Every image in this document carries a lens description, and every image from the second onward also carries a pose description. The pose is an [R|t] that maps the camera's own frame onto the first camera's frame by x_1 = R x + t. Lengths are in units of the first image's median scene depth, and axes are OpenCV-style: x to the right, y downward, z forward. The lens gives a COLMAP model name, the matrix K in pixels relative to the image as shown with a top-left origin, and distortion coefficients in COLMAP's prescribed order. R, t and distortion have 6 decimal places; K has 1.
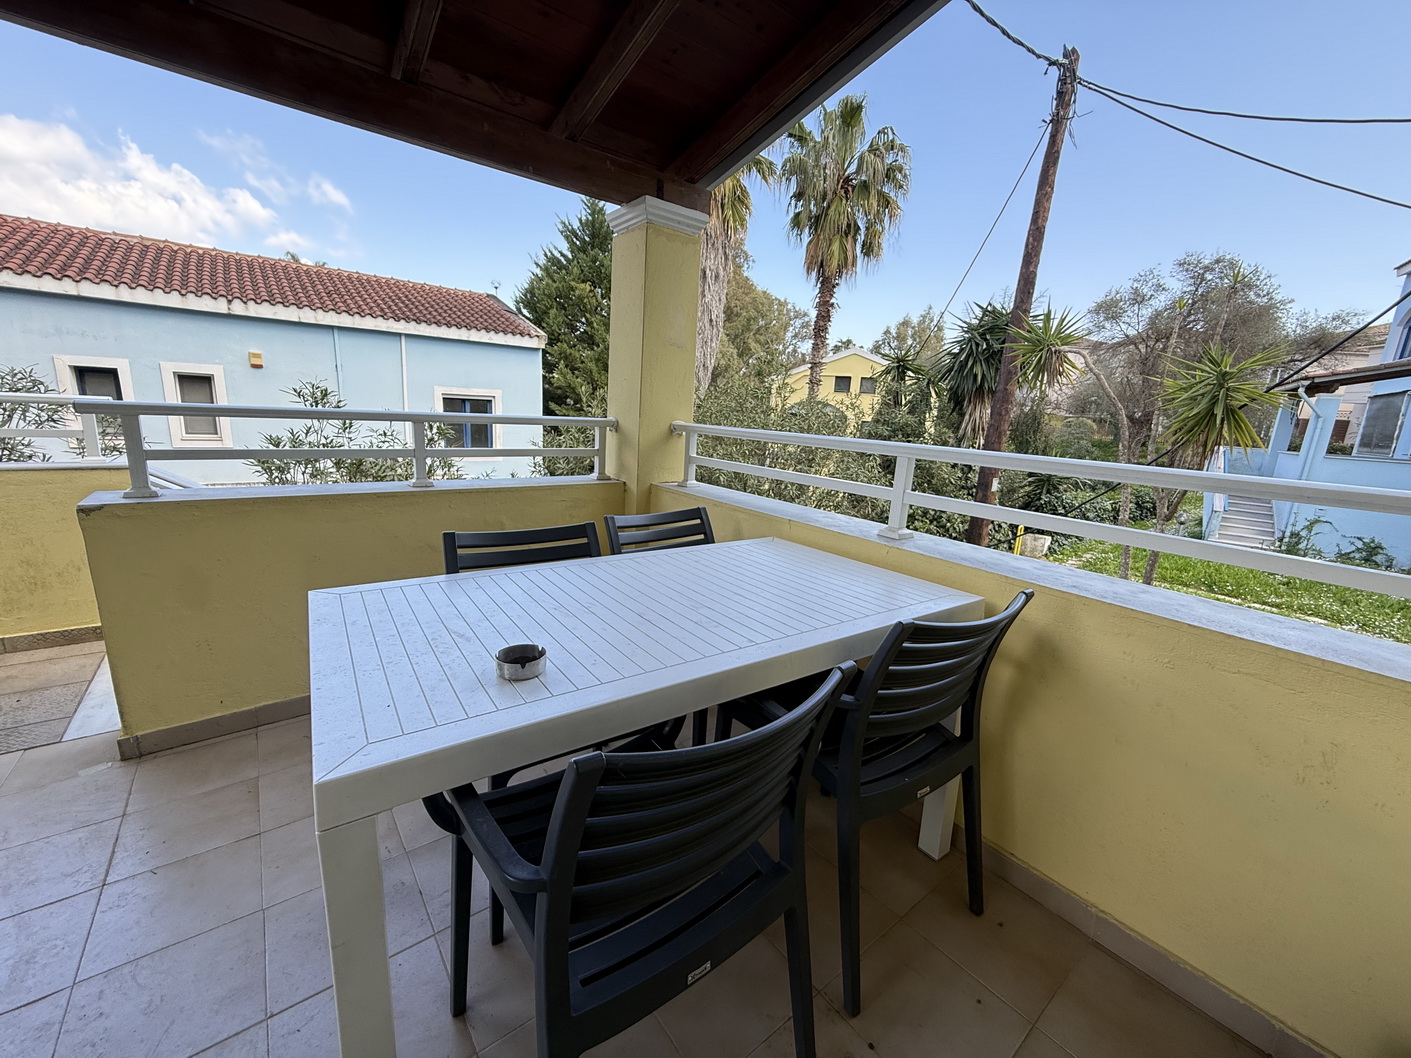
lens RADIAL K [[565.4, 0, 696.8], [0, 565.4, 528.9], [0, 0, 1]] dist [0.003217, -0.000333]
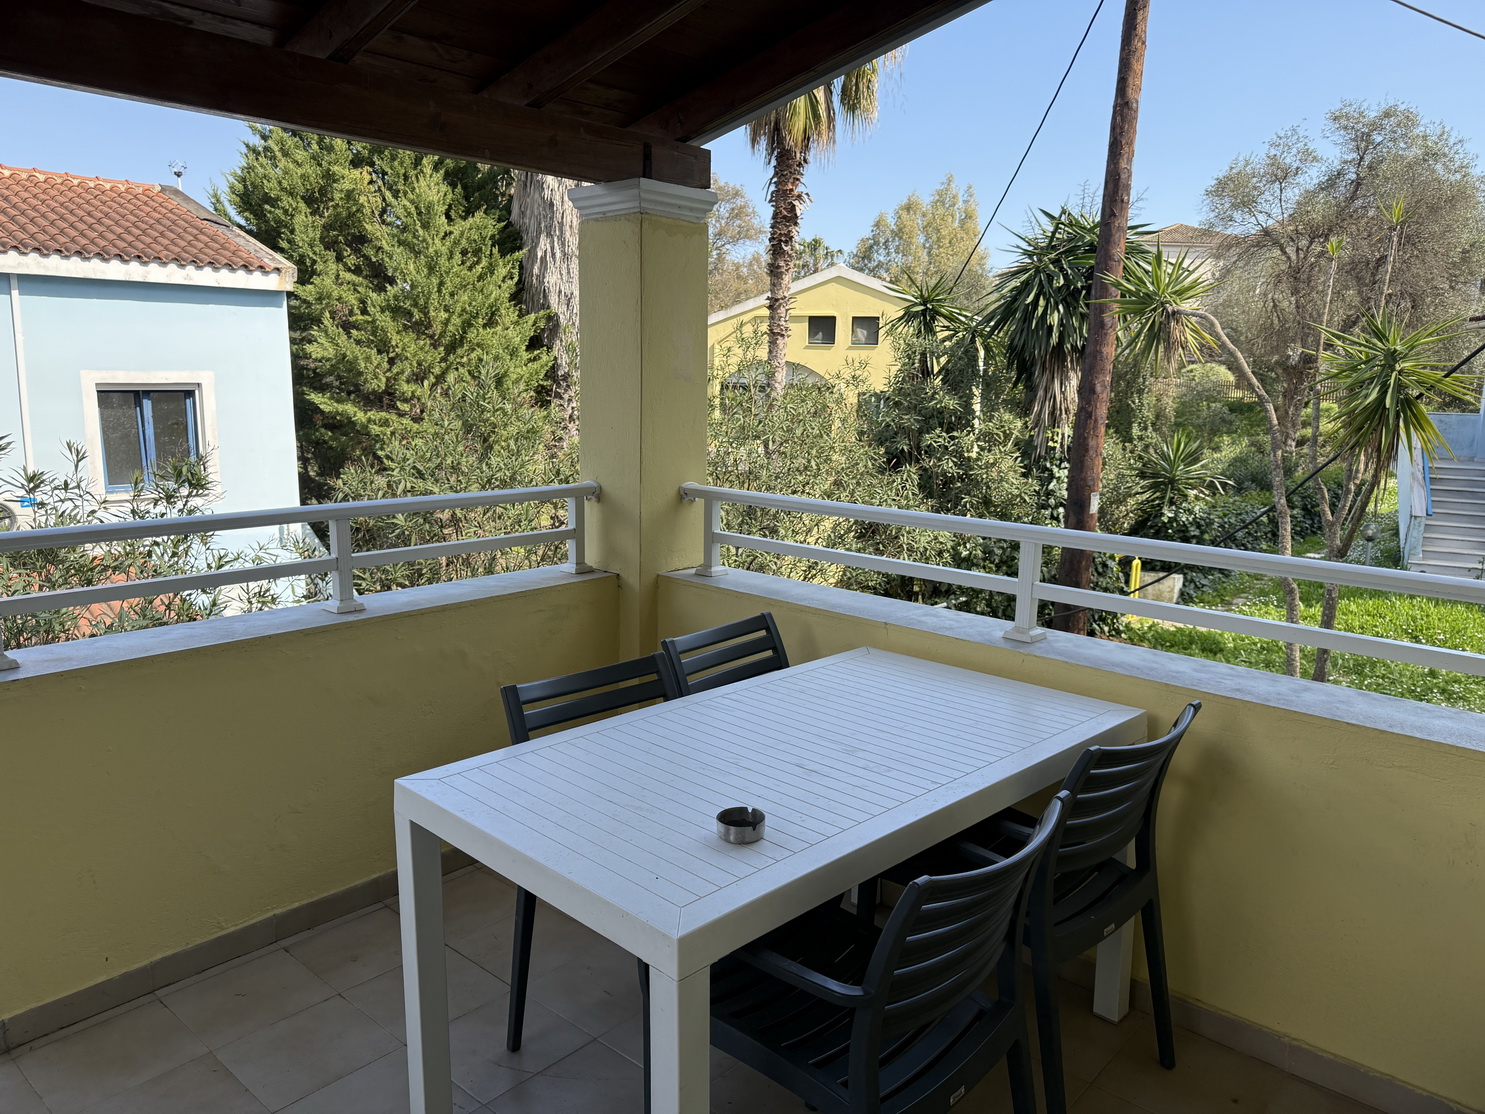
lens RADIAL K [[1053.4, 0, 730.7], [0, 1053.4, 557.8], [0, 0, 1]] dist [0.060001, -0.065249]
pose [[0.984366, -0.067774, 0.162576, -0.195710], [0.072349, 0.997128, -0.022379, -0.063356], [-0.160593, 0.033791, 0.986442, -0.276999]]
